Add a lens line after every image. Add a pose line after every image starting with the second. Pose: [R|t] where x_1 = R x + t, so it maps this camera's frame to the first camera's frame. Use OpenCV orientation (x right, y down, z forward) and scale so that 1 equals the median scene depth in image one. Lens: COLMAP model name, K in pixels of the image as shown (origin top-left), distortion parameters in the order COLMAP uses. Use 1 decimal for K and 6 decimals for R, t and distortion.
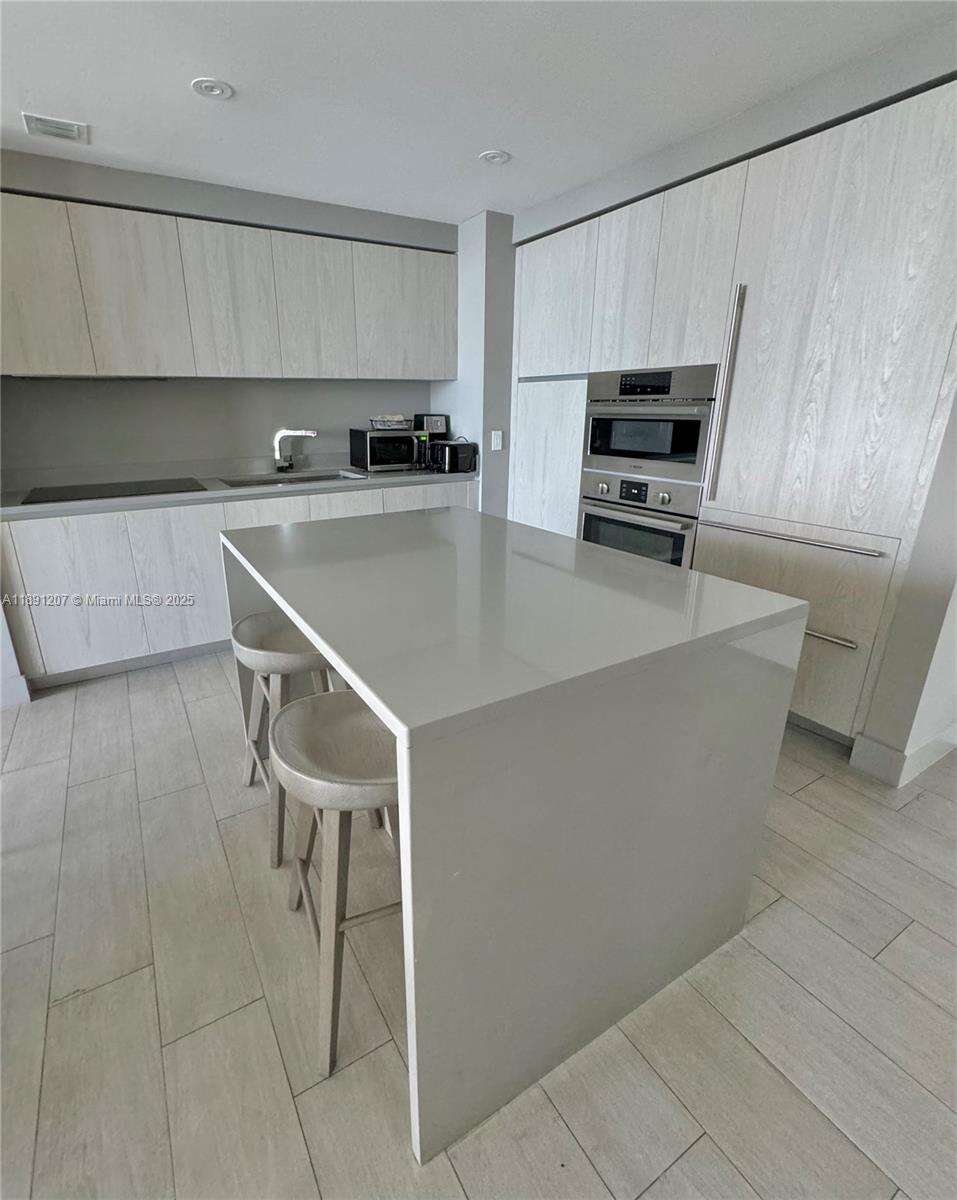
lens RADIAL K [[562.9, 0, 445.1], [0, 562.9, 580.0], [0, 0, 1]] dist [-0.003249, -0.000237]
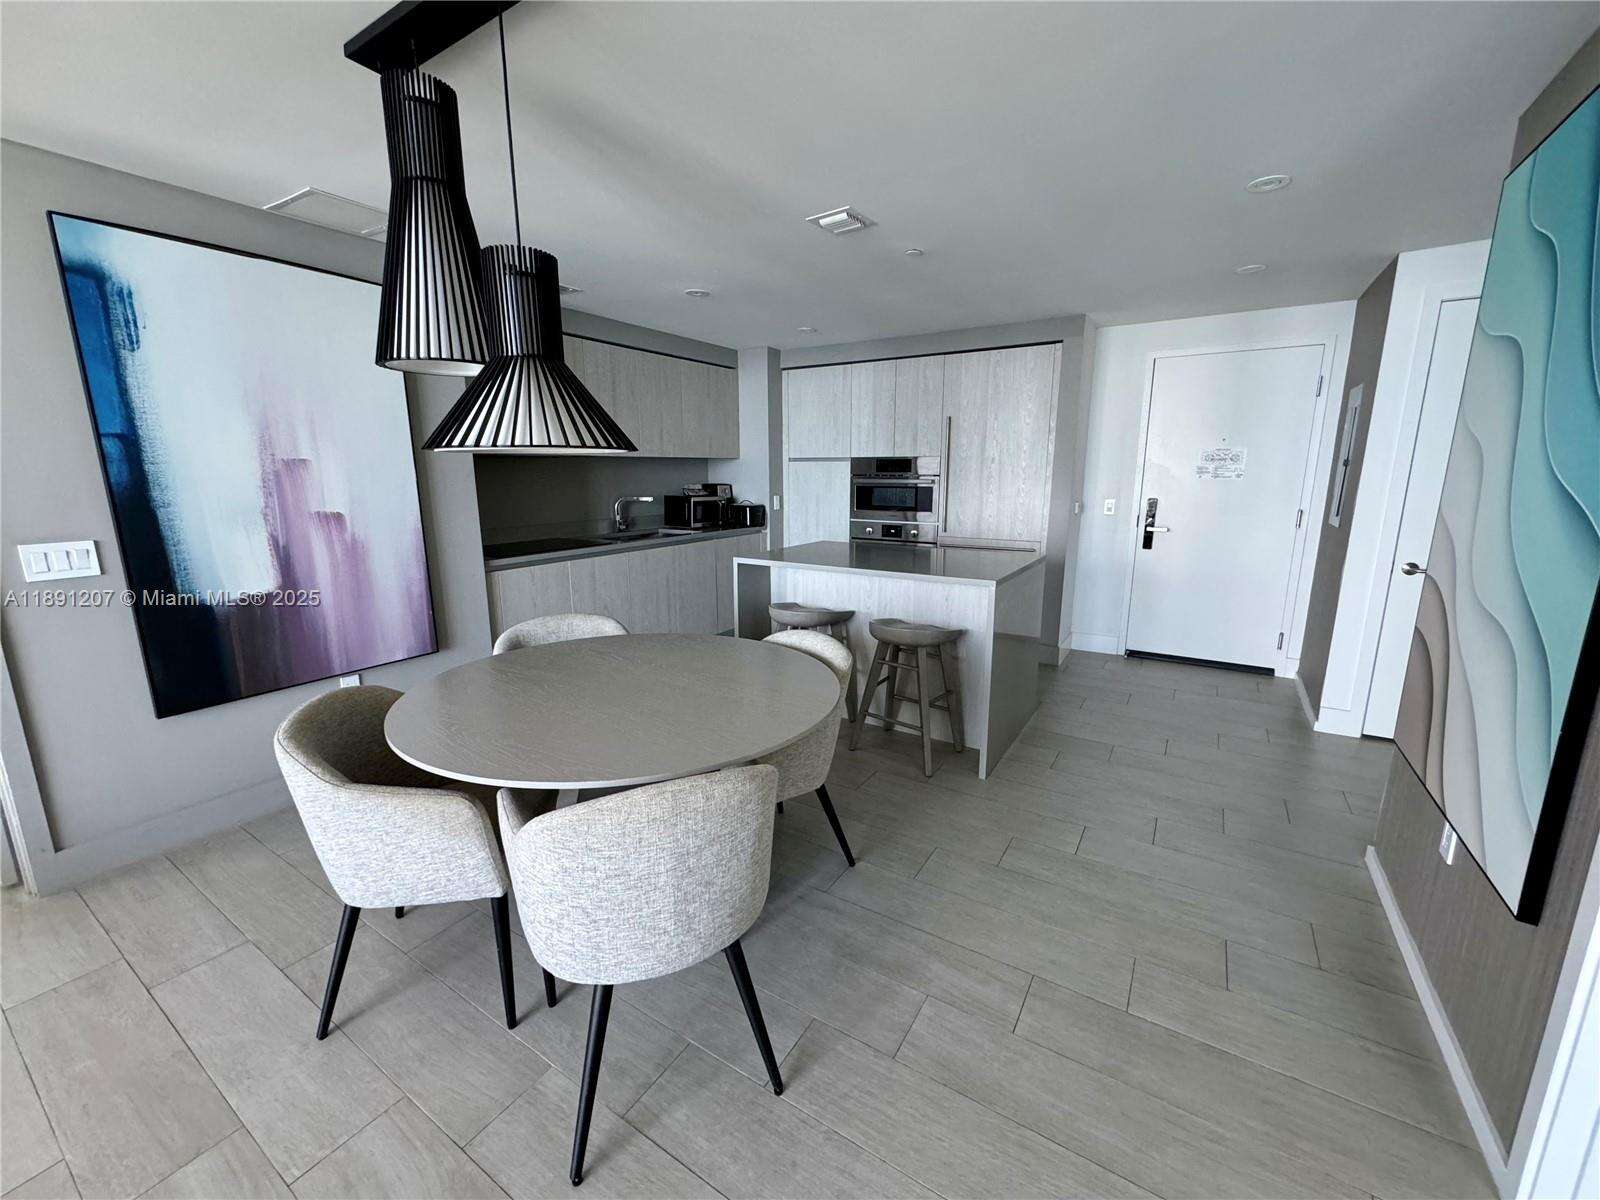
lens RADIAL K [[637.1, 0, 800.1], [0, 637.1, 600.7], [0, 0, 1]] dist [0.001238, 0.000148]
pose [[0.882628, -0.088924, 0.461585, -0.611897], [0.134964, 0.988540, -0.067631, 0.102057], [-0.450281, 0.121990, 0.884514, -0.373536]]
